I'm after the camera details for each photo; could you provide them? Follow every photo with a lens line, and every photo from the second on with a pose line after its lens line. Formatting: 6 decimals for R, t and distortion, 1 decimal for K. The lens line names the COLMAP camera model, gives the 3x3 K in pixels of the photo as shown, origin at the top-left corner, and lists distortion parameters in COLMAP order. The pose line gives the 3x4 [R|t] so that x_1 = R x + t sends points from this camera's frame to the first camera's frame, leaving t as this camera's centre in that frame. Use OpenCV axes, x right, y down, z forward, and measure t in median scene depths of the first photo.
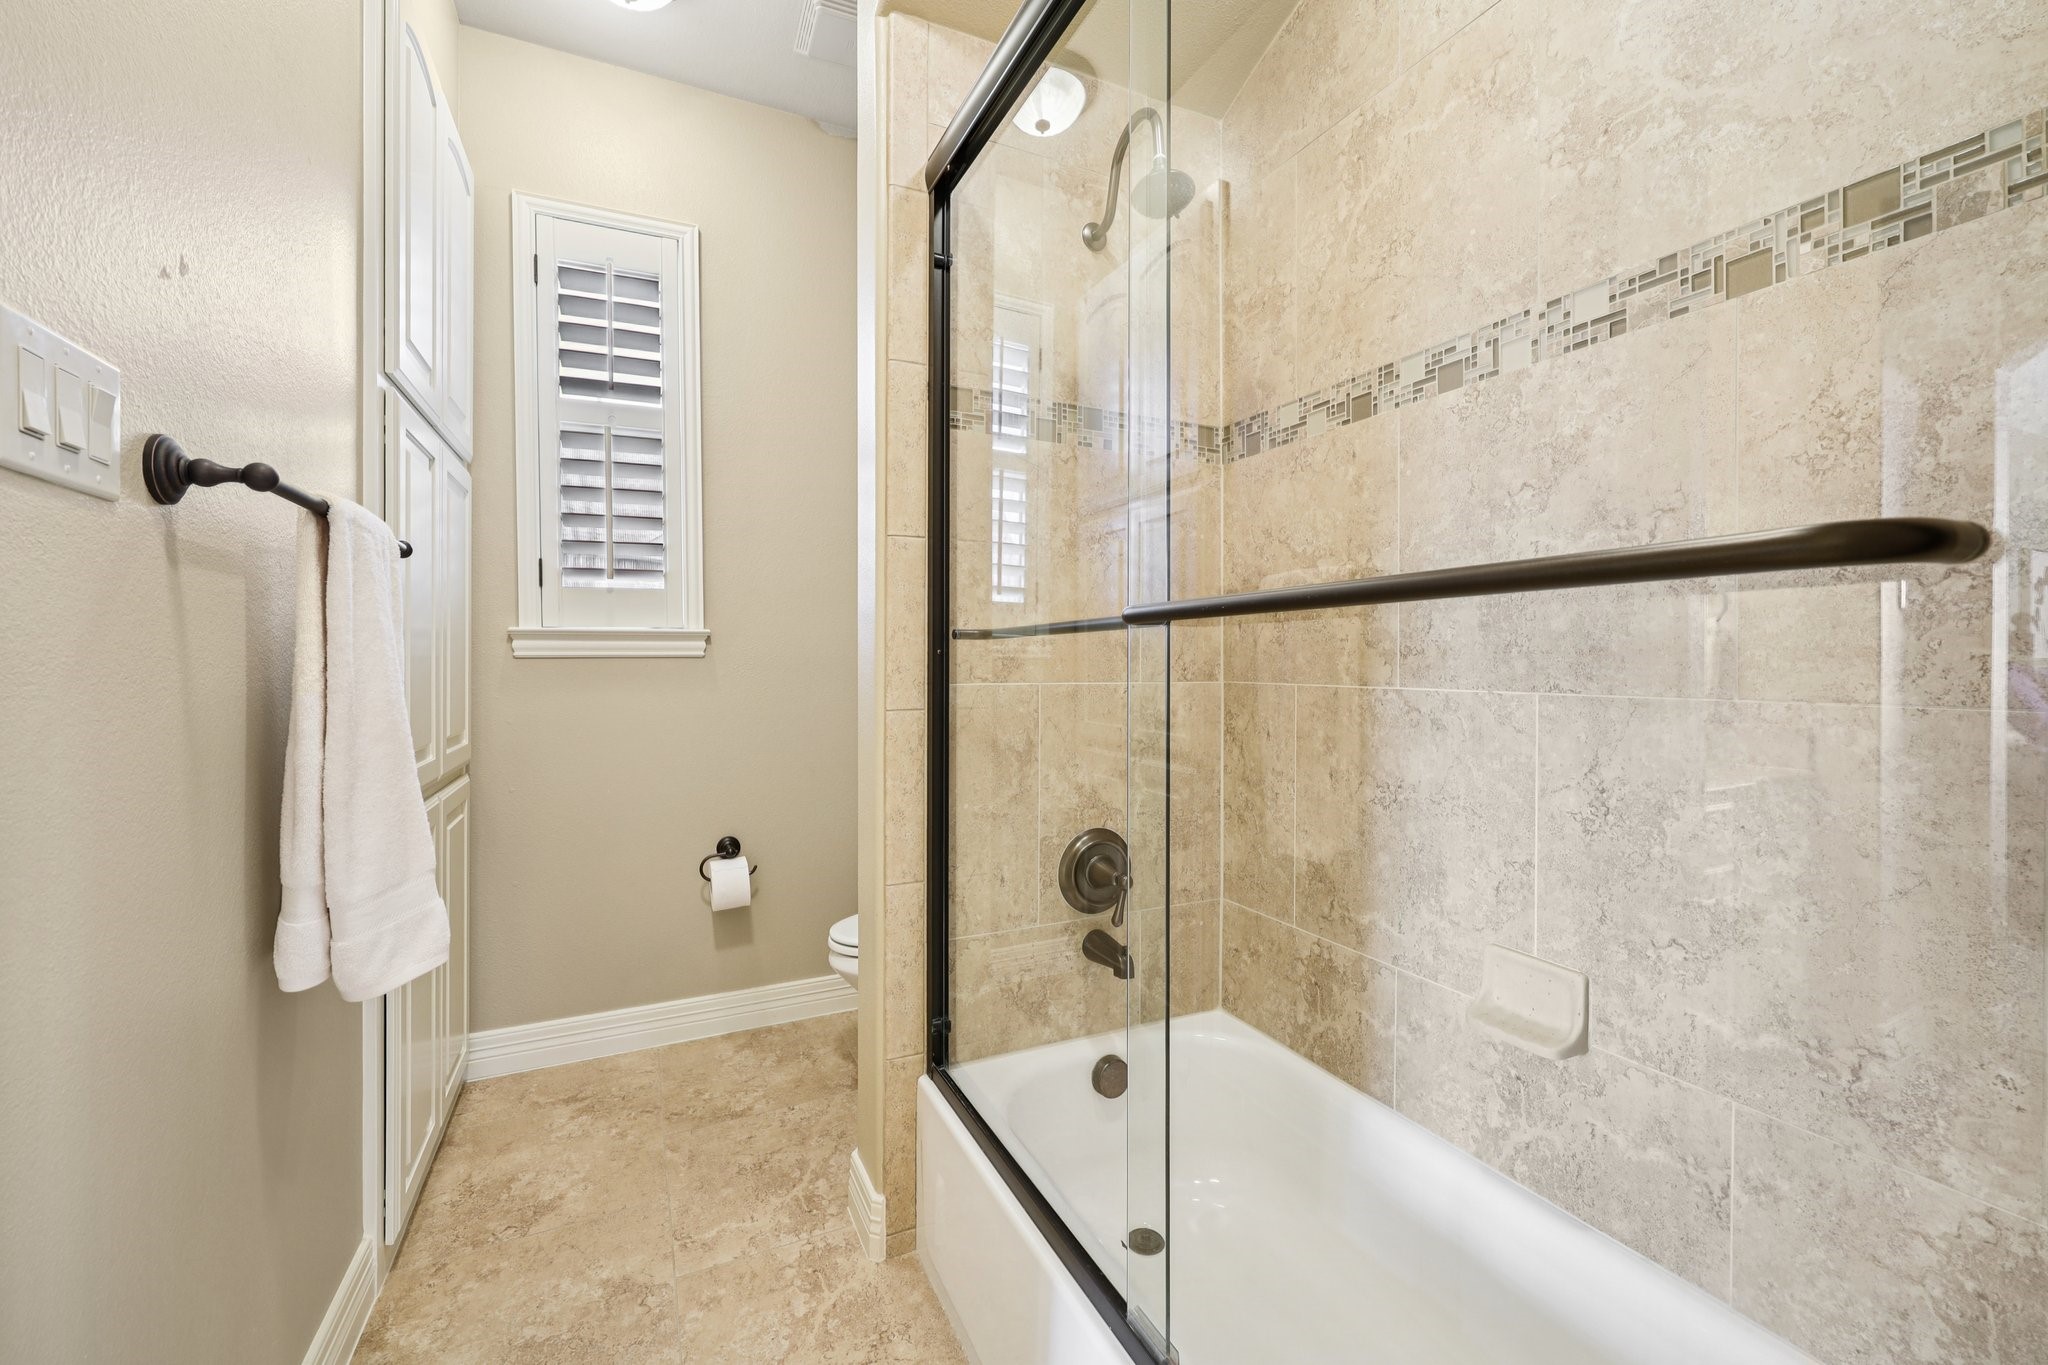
lens RADIAL K [[844.0, 0, 1024.6], [0, 844.0, 658.6], [0, 0, 1]] dist [0.001936, 0.000244]
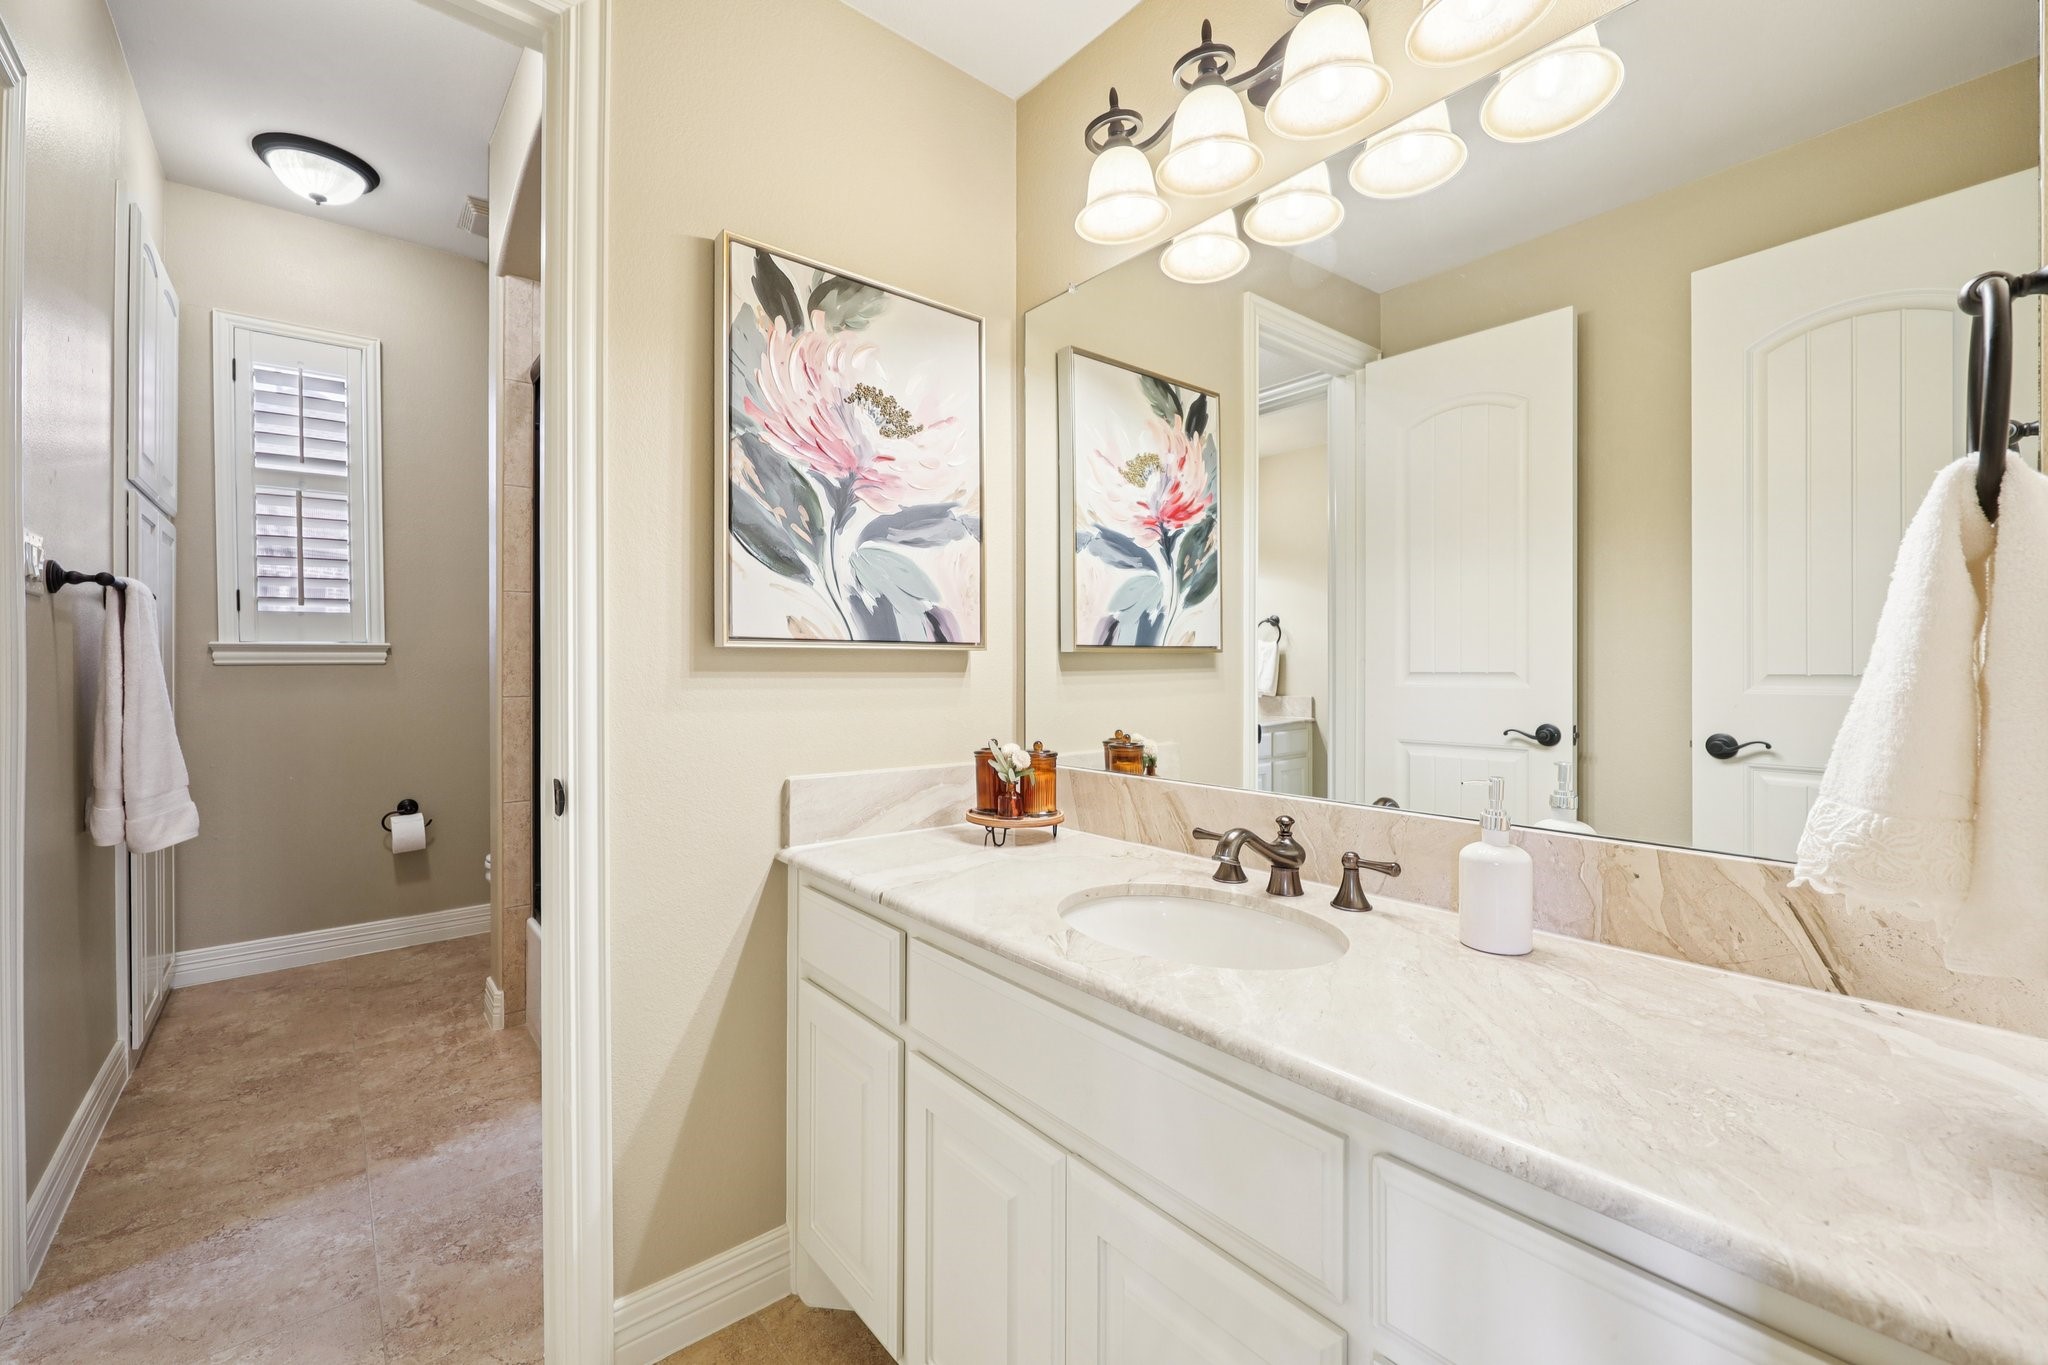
lens RADIAL K [[829.6, 0, 1026.3], [0, 829.6, 672.5], [0, 0, 1]] dist [-0.001511, -0.000656]
pose [[0.964185, -0.000685, 0.265229, 0.359898], [-0.001869, 0.999954, 0.009378, -0.004977], [-0.265223, -0.009538, 0.964140, -0.763097]]
